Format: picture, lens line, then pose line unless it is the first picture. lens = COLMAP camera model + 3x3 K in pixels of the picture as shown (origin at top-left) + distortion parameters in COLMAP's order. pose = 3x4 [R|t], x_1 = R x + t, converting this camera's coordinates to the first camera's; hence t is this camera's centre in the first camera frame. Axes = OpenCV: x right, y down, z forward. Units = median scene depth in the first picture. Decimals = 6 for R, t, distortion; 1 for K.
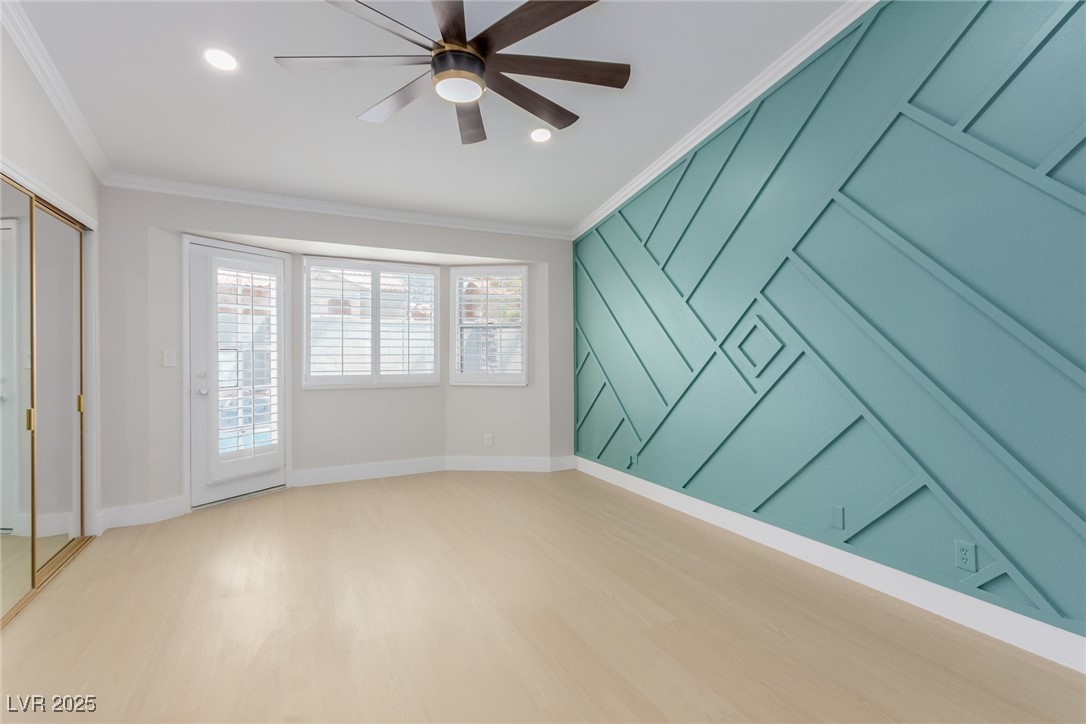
lens RADIAL K [[504.9, 0, 546.8], [0, 504.9, 356.7], [0, 0, 1]] dist [0.003160, 0.001455]
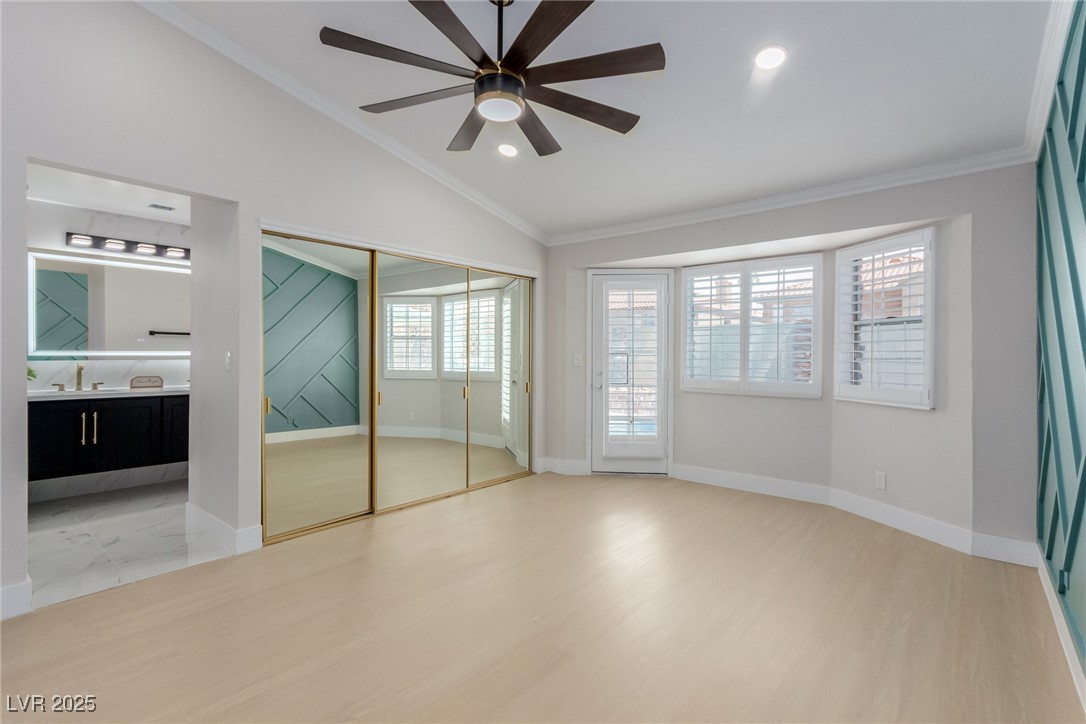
lens RADIAL K [[504.9, 0, 548.1], [0, 504.9, 358.3], [0, 0, 1]] dist [0.003160, 0.001455]
pose [[0.381642, 0.012277, -0.924229, 0.426793], [-0.011527, 0.999897, 0.008522, -0.011473], [0.924238, 0.007402, 0.381744, 0.330221]]
